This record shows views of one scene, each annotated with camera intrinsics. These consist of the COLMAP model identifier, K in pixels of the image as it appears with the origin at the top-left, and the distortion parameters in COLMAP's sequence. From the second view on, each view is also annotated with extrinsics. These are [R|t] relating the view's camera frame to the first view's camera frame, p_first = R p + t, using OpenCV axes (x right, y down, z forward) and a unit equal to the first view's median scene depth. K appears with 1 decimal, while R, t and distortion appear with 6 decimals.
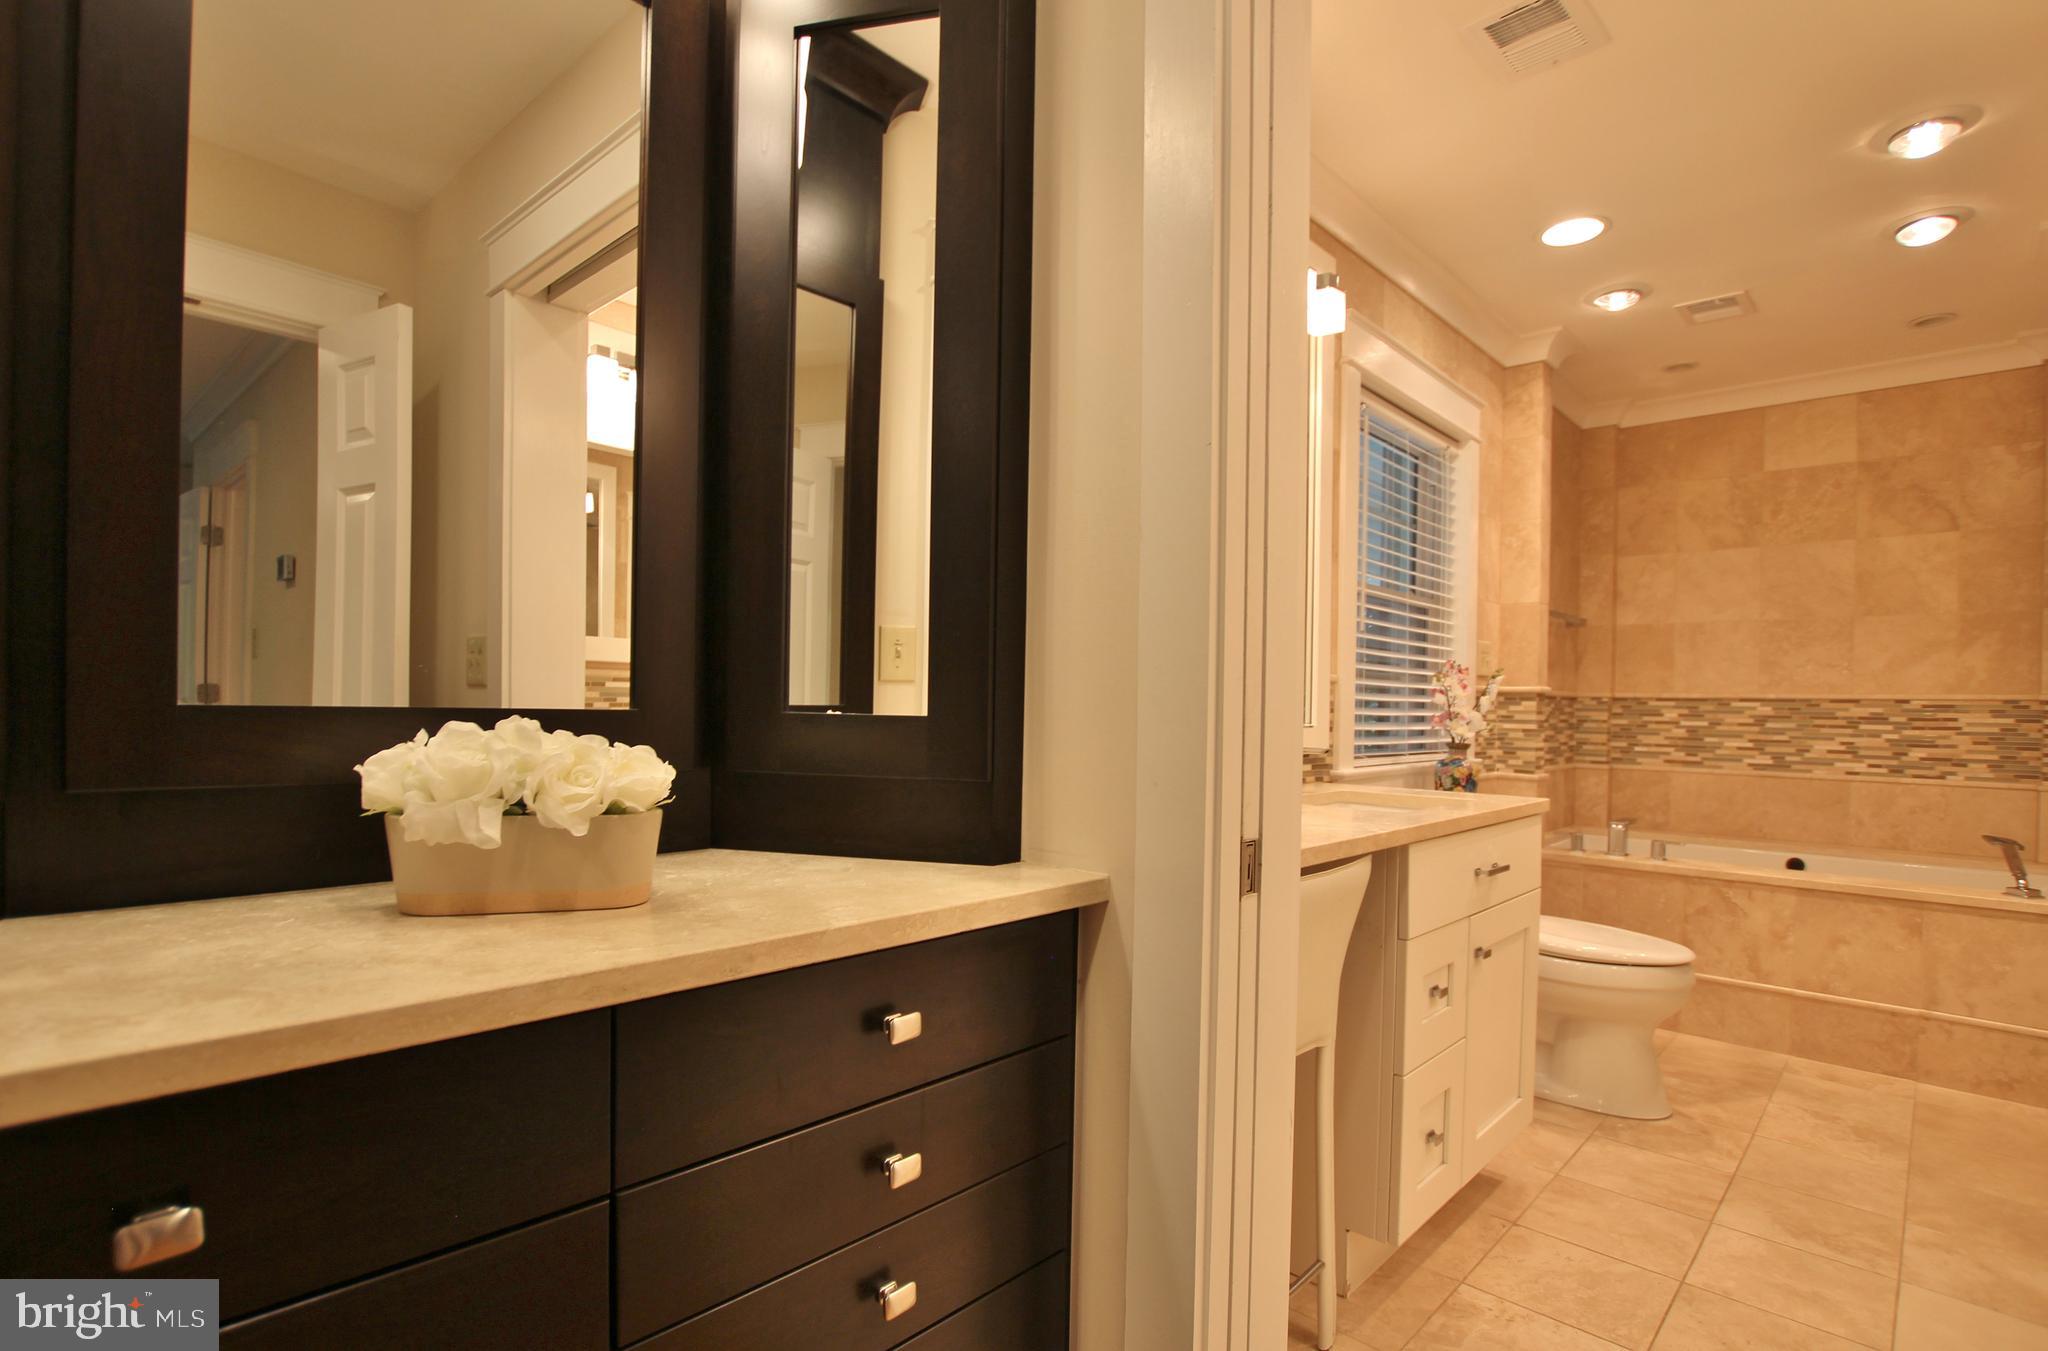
lens RADIAL K [[938.3, 0, 1022.2], [0, 938.3, 711.1], [0, 0, 1]] dist [-0.036715, 0.003349]
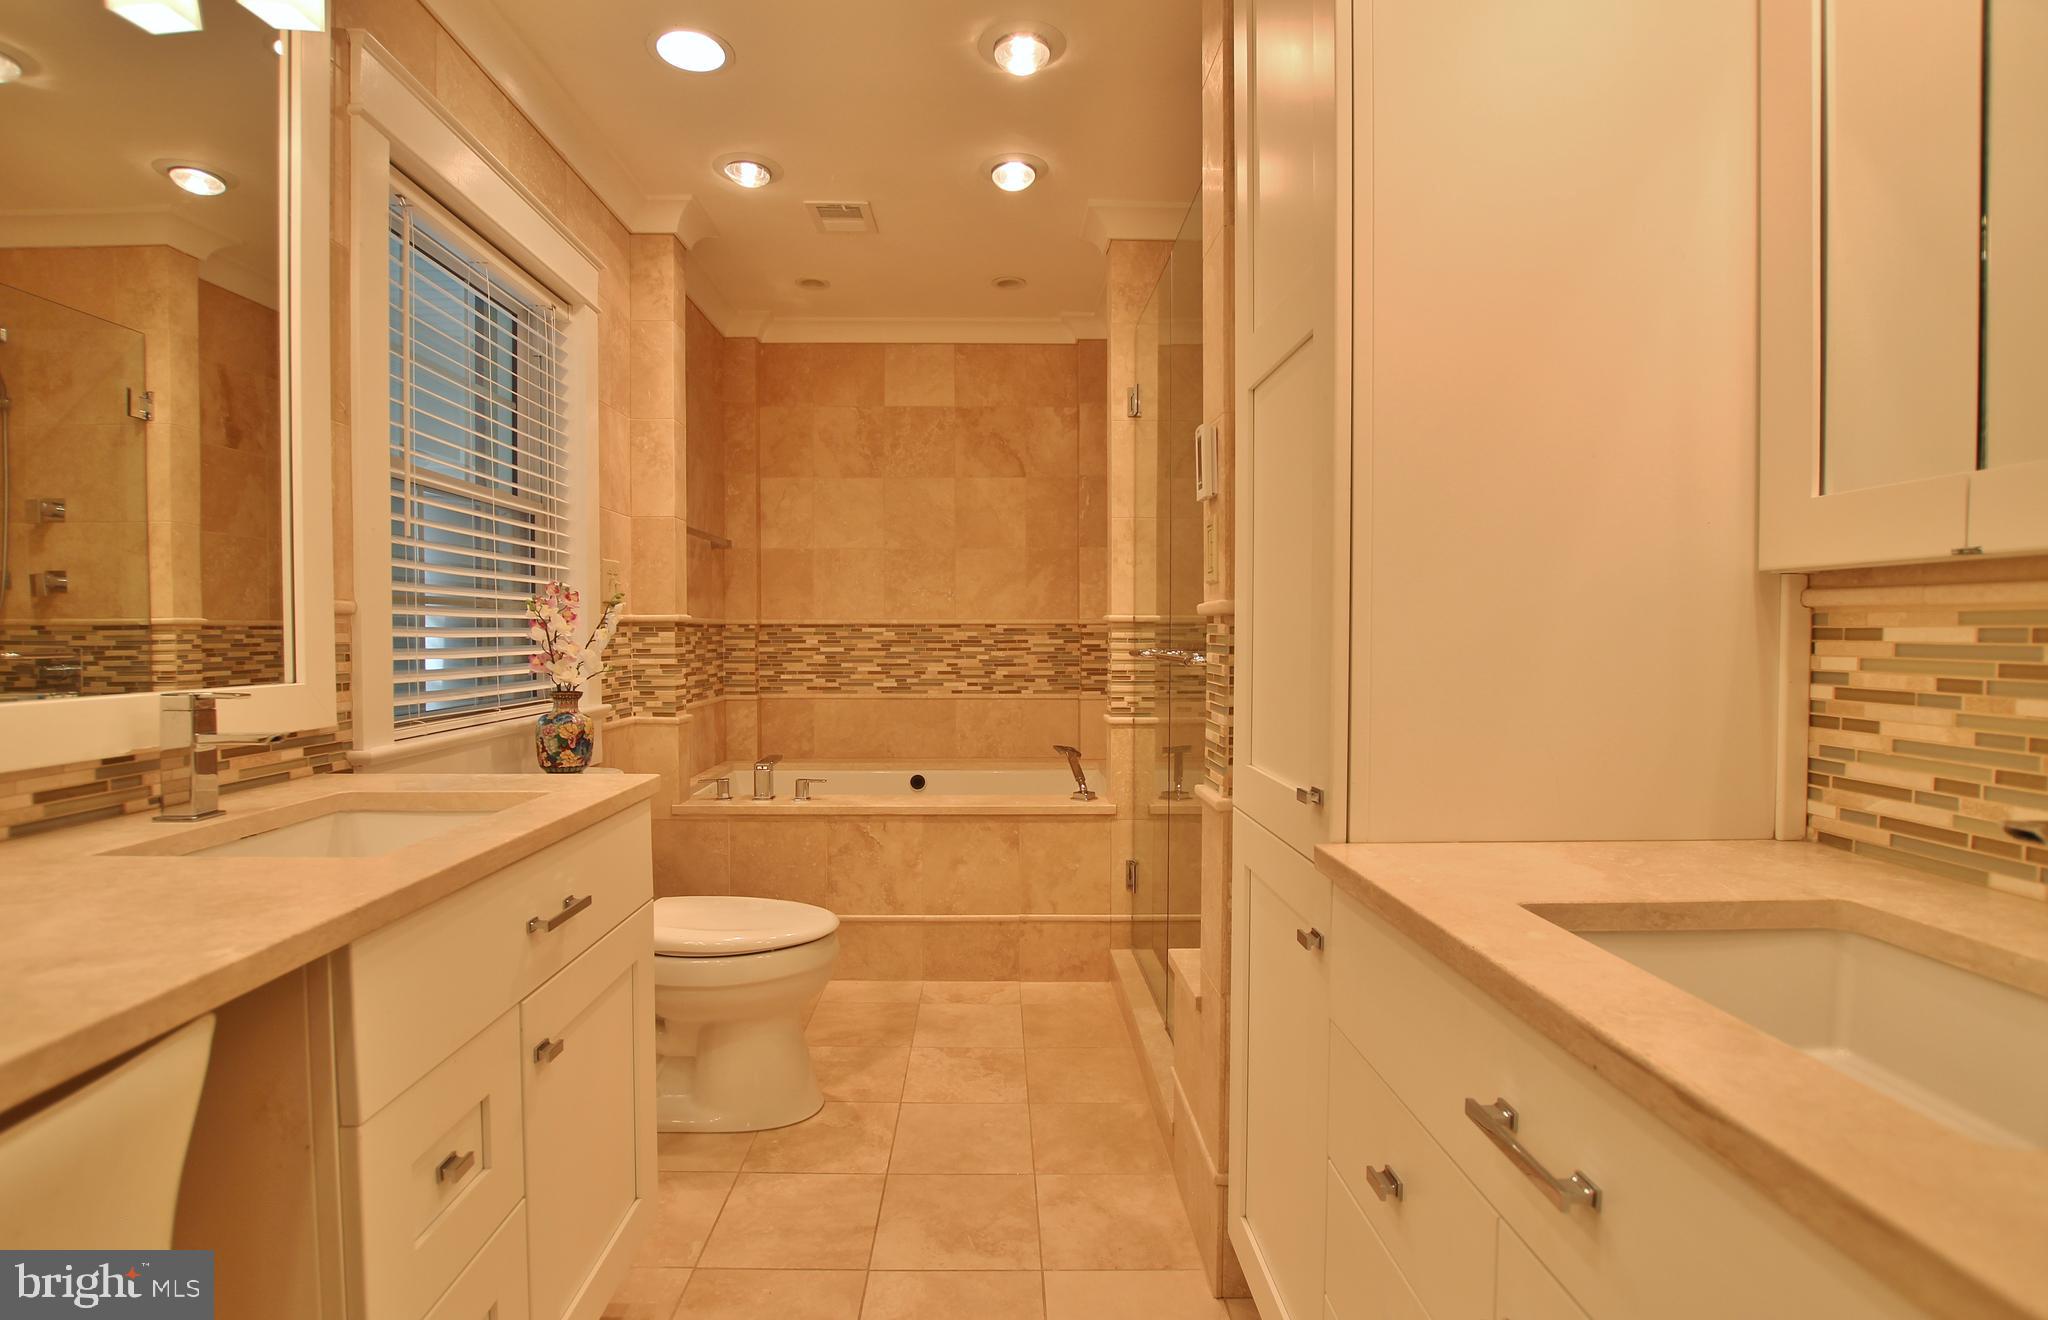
lens RADIAL K [[998.6, 0, 1024.0], [0, 998.6, 660.0], [0, 0, 1]] dist [-0.001436, -0.000008]
pose [[0.683370, -0.037277, 0.729120, 0.101135], [0.020374, 0.999280, 0.031993, -0.007542], [-0.729788, -0.007008, 0.683637, 0.132753]]
